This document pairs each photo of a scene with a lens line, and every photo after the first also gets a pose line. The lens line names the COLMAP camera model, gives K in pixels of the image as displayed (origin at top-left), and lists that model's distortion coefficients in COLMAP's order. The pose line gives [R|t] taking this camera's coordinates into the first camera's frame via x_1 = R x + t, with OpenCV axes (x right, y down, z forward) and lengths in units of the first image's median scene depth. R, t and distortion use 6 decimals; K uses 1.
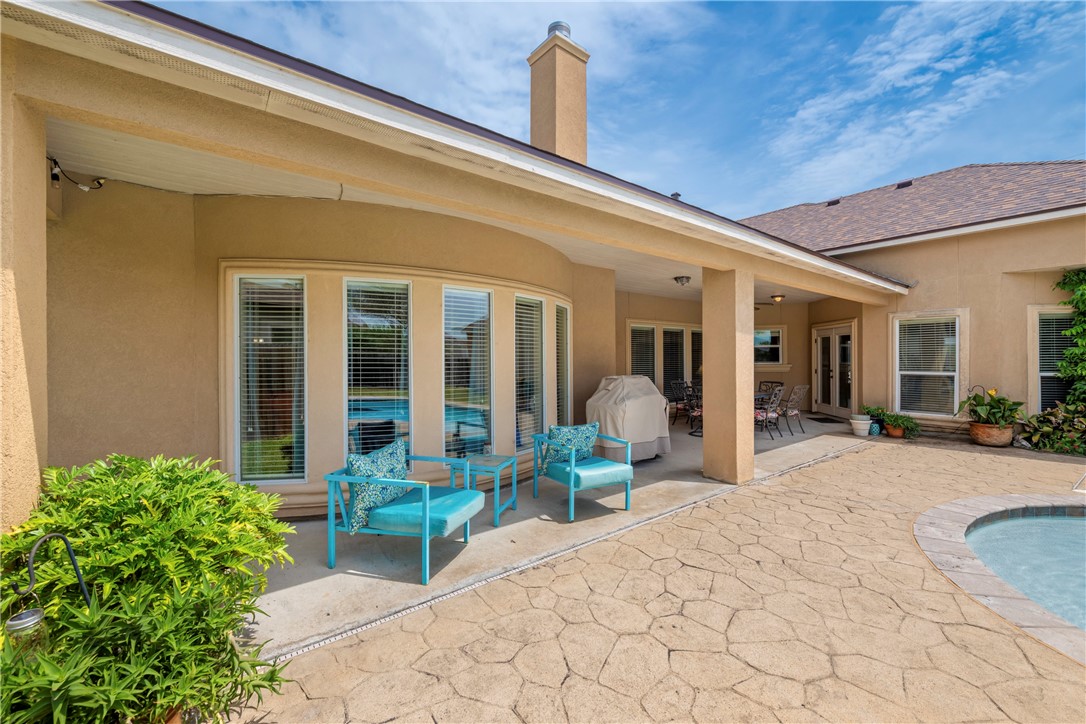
lens RADIAL K [[428.7, 0, 539.8], [0, 428.7, 402.4], [0, 0, 1]] dist [-0.001407, -0.000433]
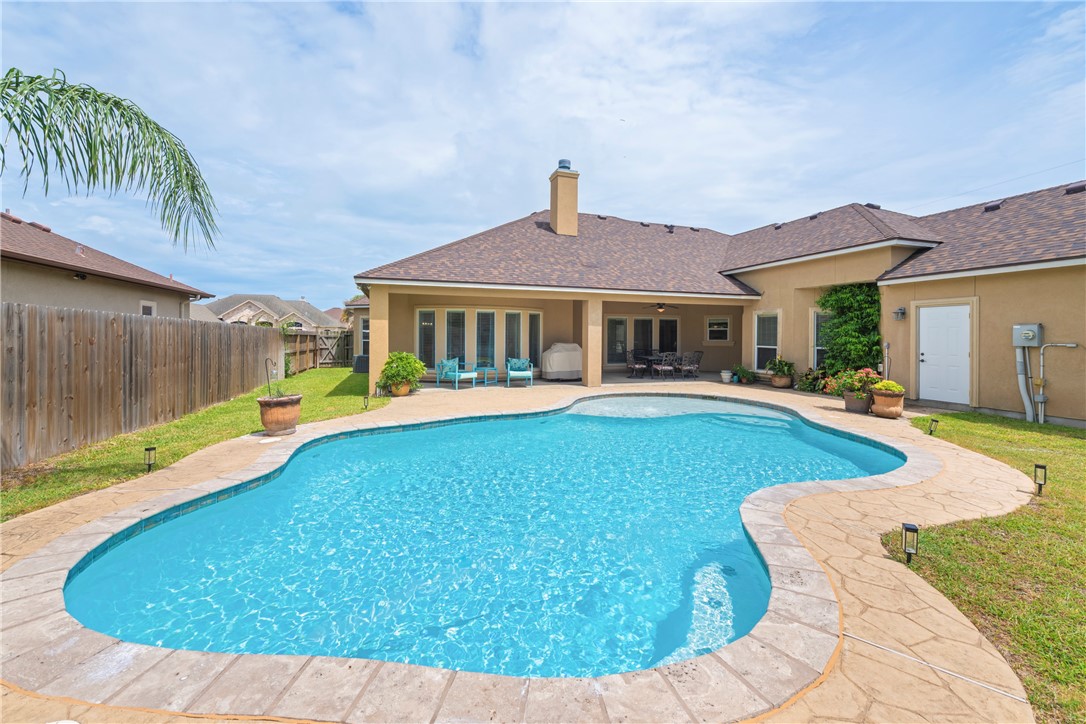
lens RADIAL K [[428.7, 0, 535.7], [0, 428.7, 340.0], [0, 0, 1]] dist [-0.001407, -0.000433]
pose [[0.937981, 0.013863, -0.346408, 0.633726], [-0.046497, 0.995203, -0.086074, 0.090813], [0.343553, 0.096843, 0.934127, -0.862513]]
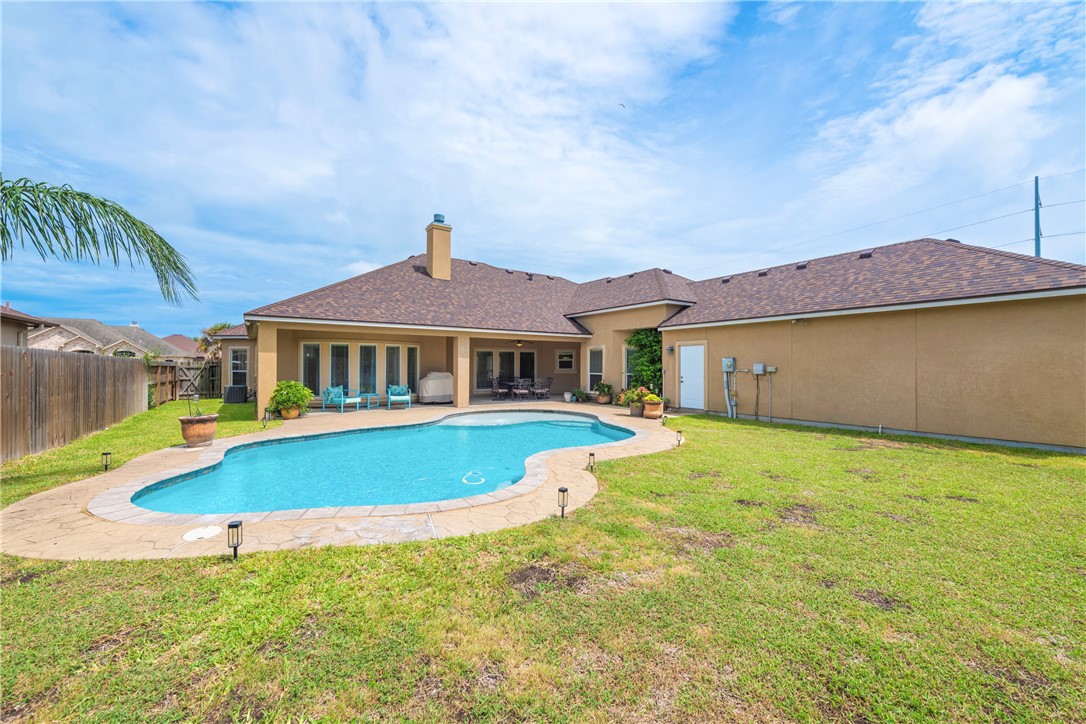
lens RADIAL K [[428.7, 0, 543.1], [0, 428.7, 358.7], [0, 0, 1]] dist [-0.001407, -0.000433]
pose [[0.998003, 0.005986, -0.062876, 0.766284], [-0.013507, 0.992697, -0.119877, 0.123618], [0.061700, 0.120487, 0.990796, -1.203207]]
